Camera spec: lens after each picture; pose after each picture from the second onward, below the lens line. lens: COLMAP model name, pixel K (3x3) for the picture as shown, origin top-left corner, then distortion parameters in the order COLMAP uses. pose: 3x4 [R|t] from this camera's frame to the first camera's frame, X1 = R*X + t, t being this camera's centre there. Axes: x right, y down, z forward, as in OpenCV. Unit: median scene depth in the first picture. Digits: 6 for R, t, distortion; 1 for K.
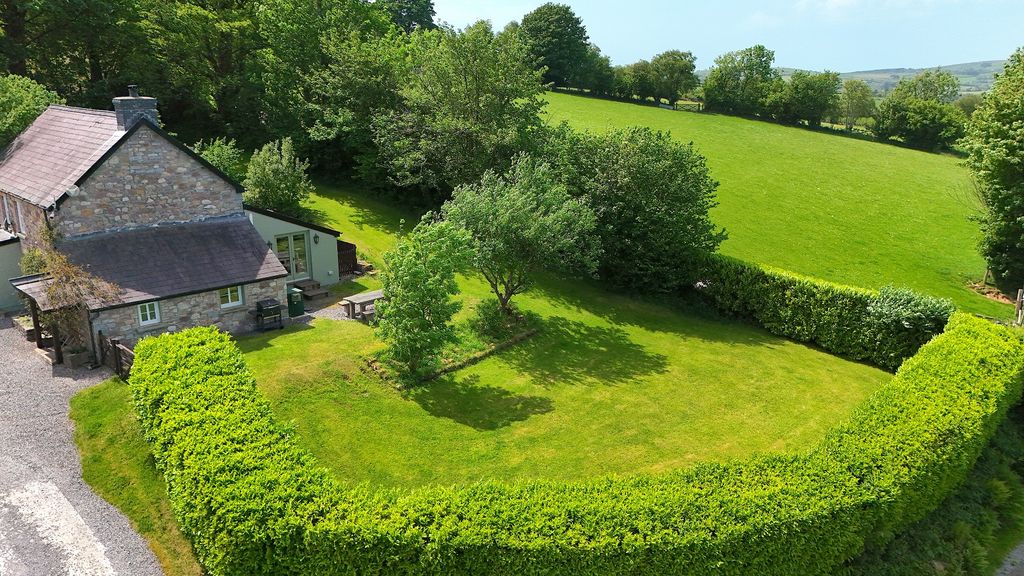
lens RADIAL K [[759.3, 0, 512.0], [0, 759.3, 288.0], [0, 0, 1]] dist [0.054395, -0.001796]
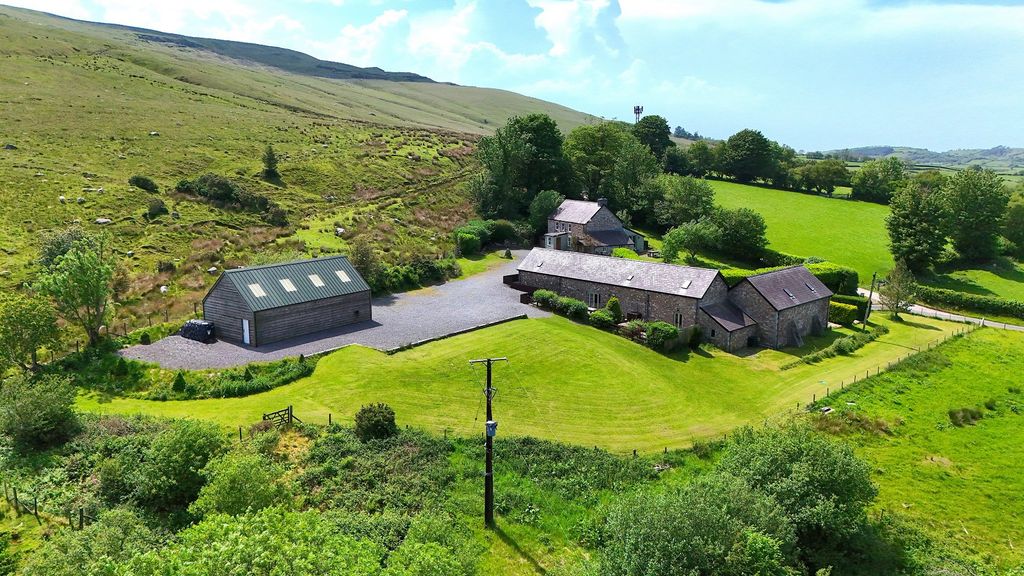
lens RADIAL K [[759.3, 0, 512.0], [0, 759.3, 288.0], [0, 0, 1]] dist [0.054395, -0.001796]
pose [[0.959676, 0.048436, -0.276904, 0.127263], [-0.075544, 0.993245, -0.088076, 0.414959], [0.270768, 0.105442, 0.956853, -1.987228]]
